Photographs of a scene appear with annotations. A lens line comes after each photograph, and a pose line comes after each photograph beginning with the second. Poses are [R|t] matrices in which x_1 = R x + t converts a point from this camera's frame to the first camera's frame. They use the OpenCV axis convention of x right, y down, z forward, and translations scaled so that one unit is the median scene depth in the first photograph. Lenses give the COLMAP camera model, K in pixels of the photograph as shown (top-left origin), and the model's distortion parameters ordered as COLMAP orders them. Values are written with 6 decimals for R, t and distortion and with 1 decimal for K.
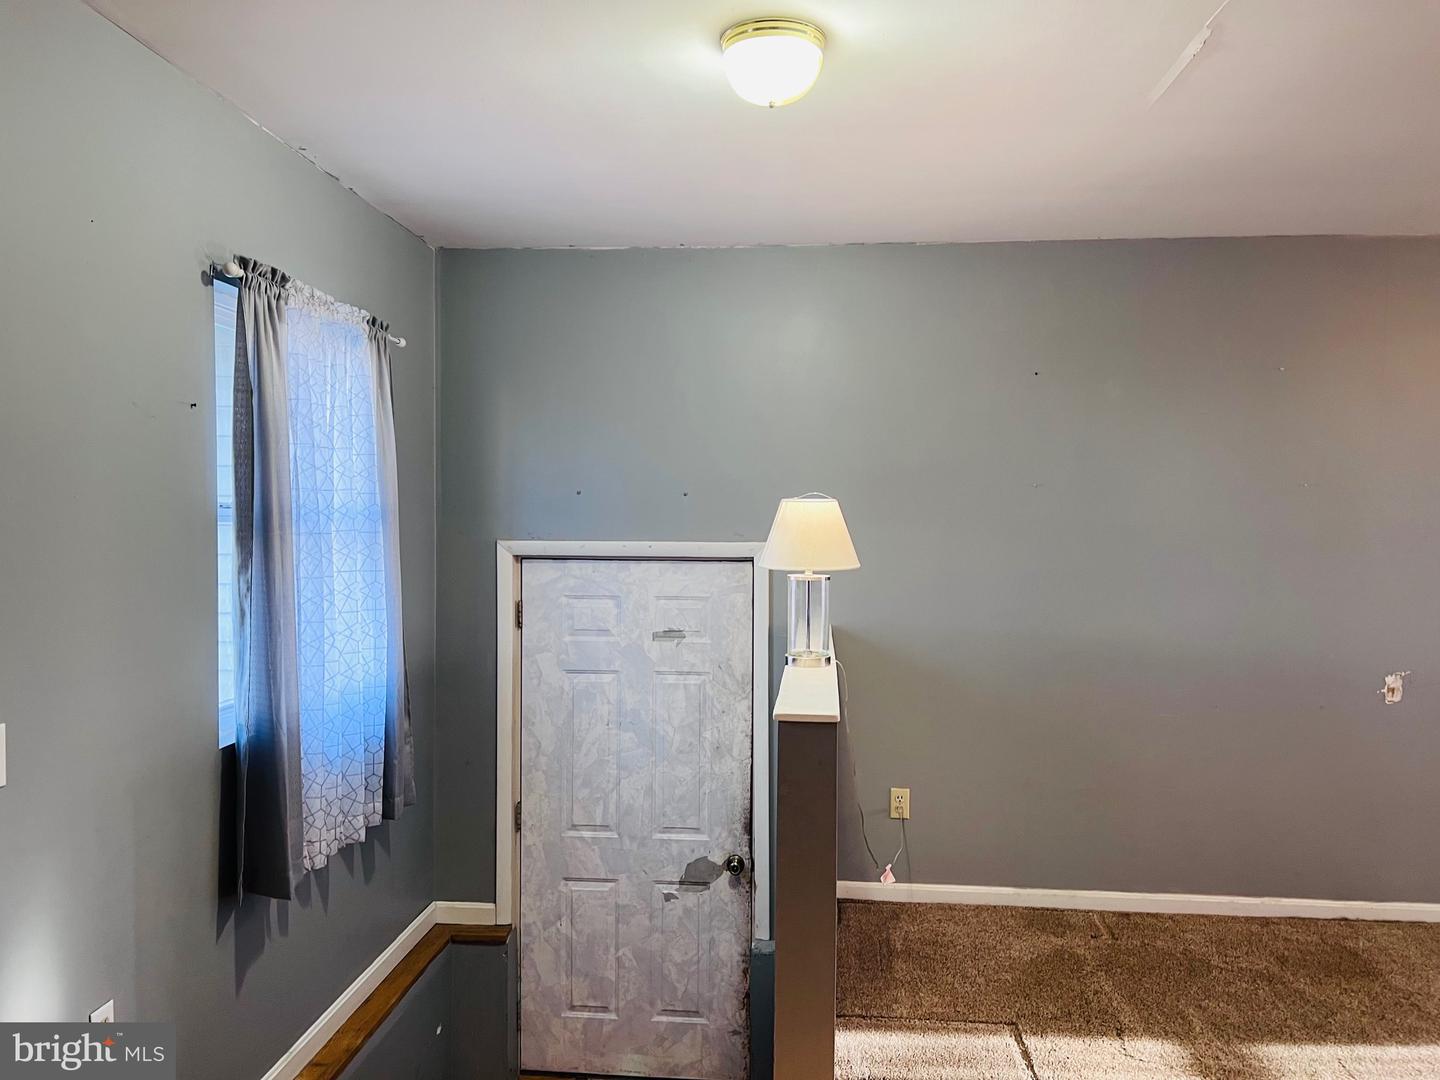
lens RADIAL K [[1077.7, 0, 721.9], [0, 1077.7, 532.2], [0, 0, 1]] dist [0.040041, -0.052297]
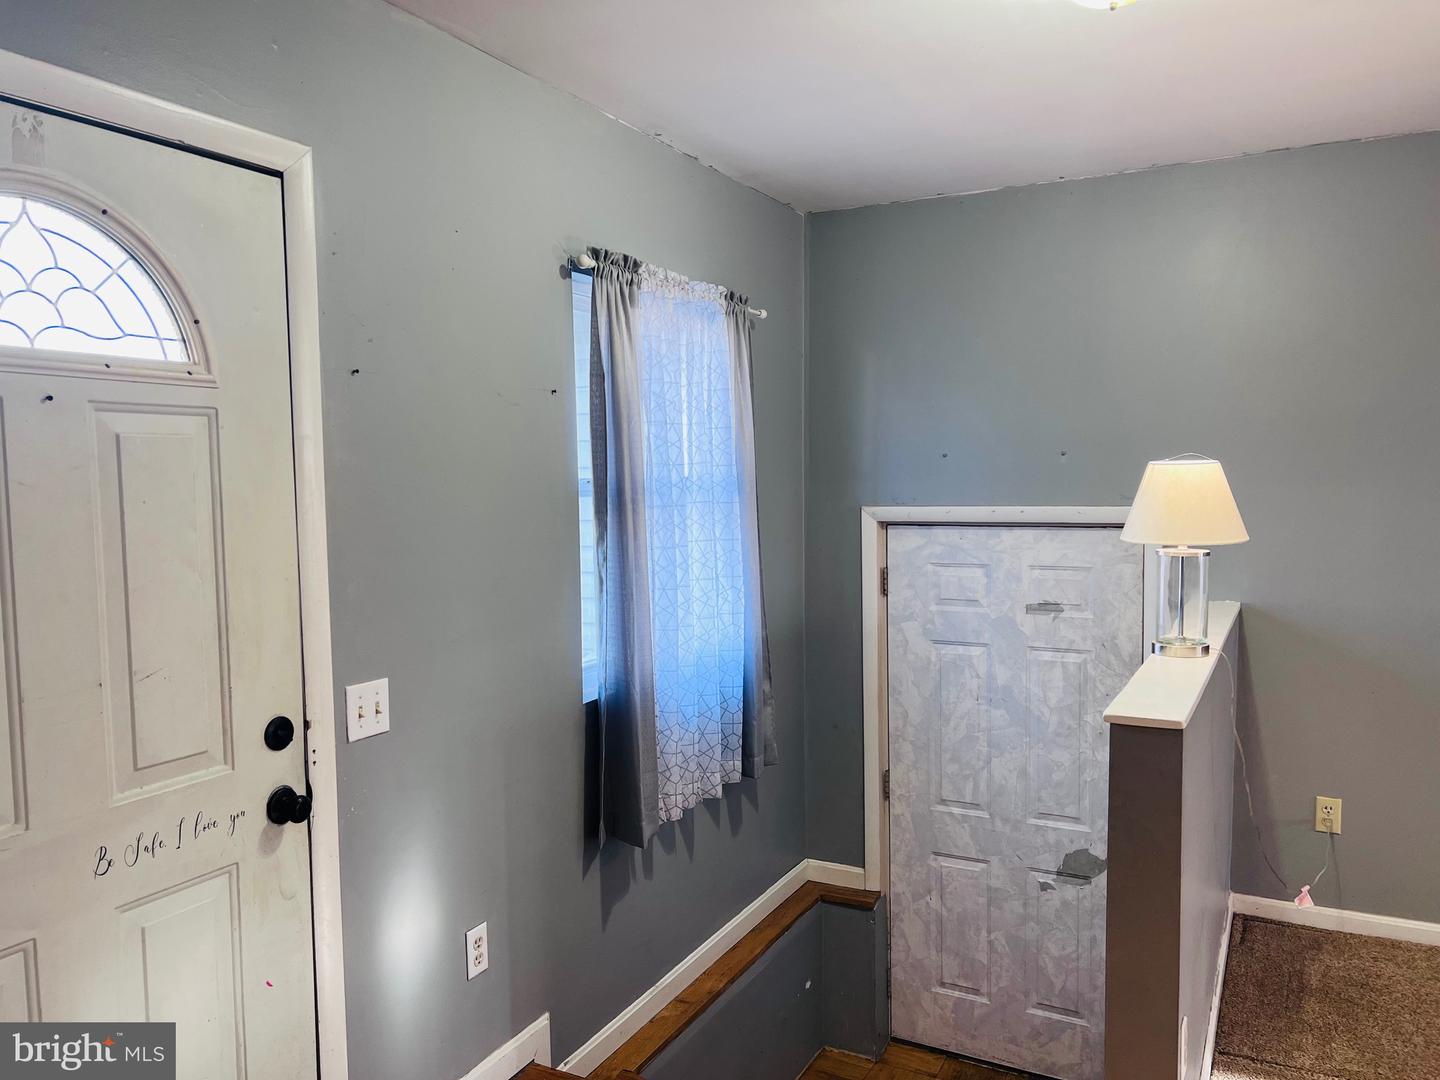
lens RADIAL K [[1077.7, 0, 708.3], [0, 1077.7, 535.0], [0, 0, 1]] dist [0.040041, -0.052297]
pose [[0.917257, 0.004494, -0.398270, 0.065423], [0.013401, 0.999022, 0.042135, -0.011725], [0.398070, -0.043986, 0.916300, 0.044764]]
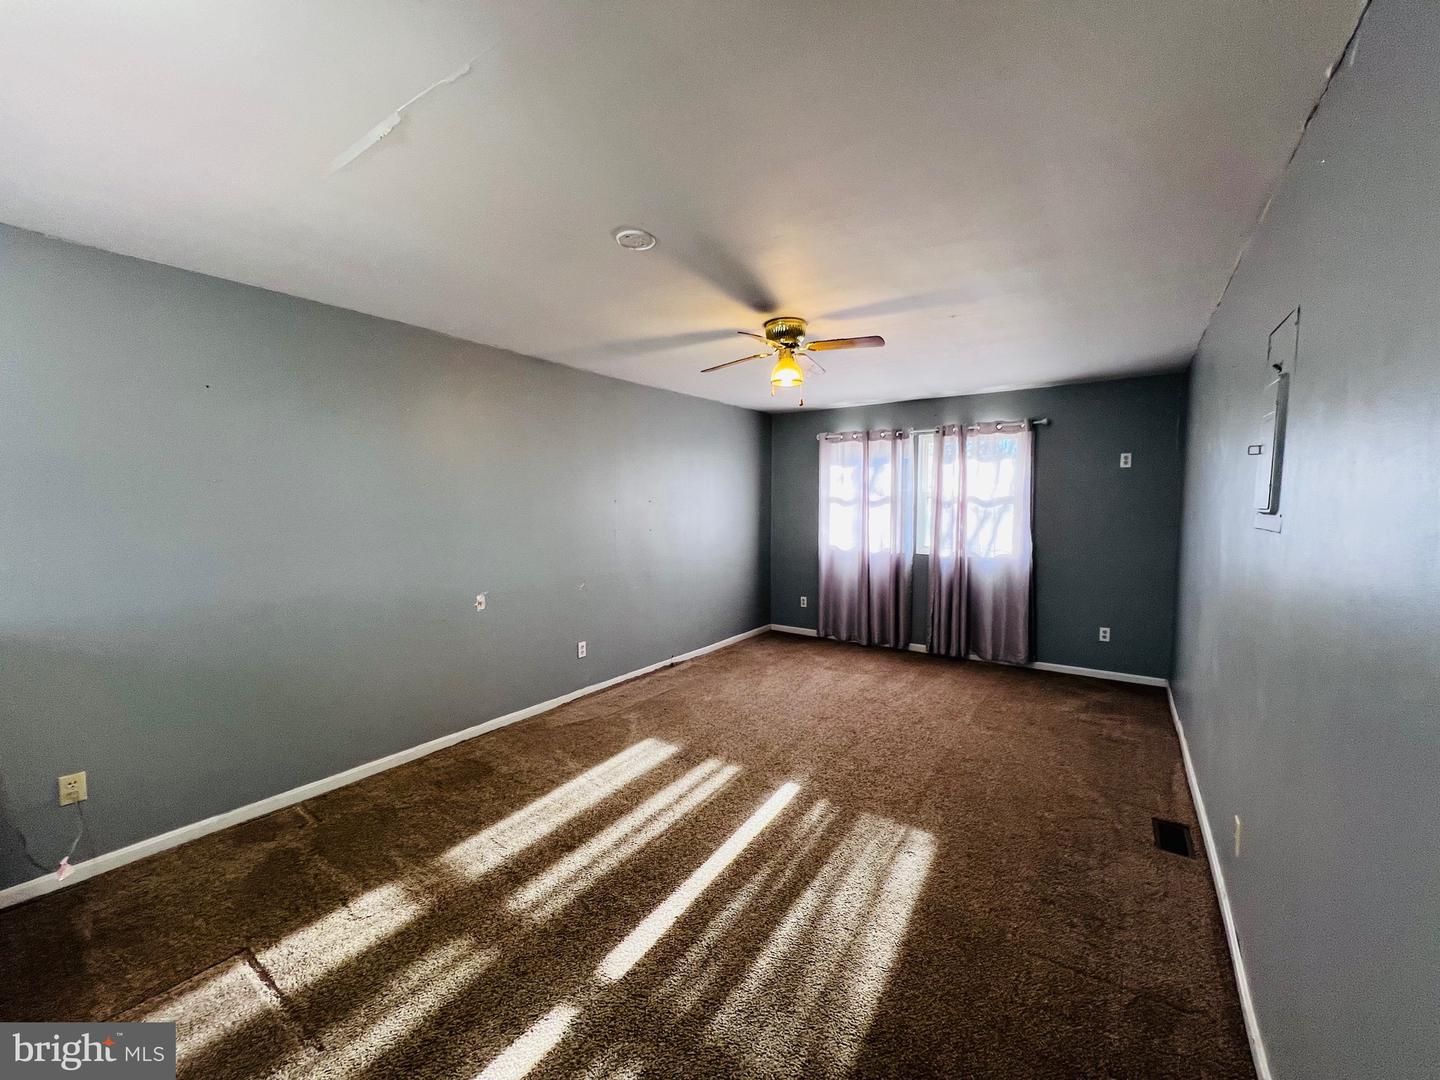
lens RADIAL K [[573.5, 0, 718.7], [0, 573.5, 541.2], [0, 0, 1]] dist [0.001867, -0.000570]
pose [[0.504146, -0.063949, 0.861247, 0.022222], [0.020067, 0.997853, 0.062346, -0.005598], [-0.863385, -0.014149, 0.504347, 0.229364]]
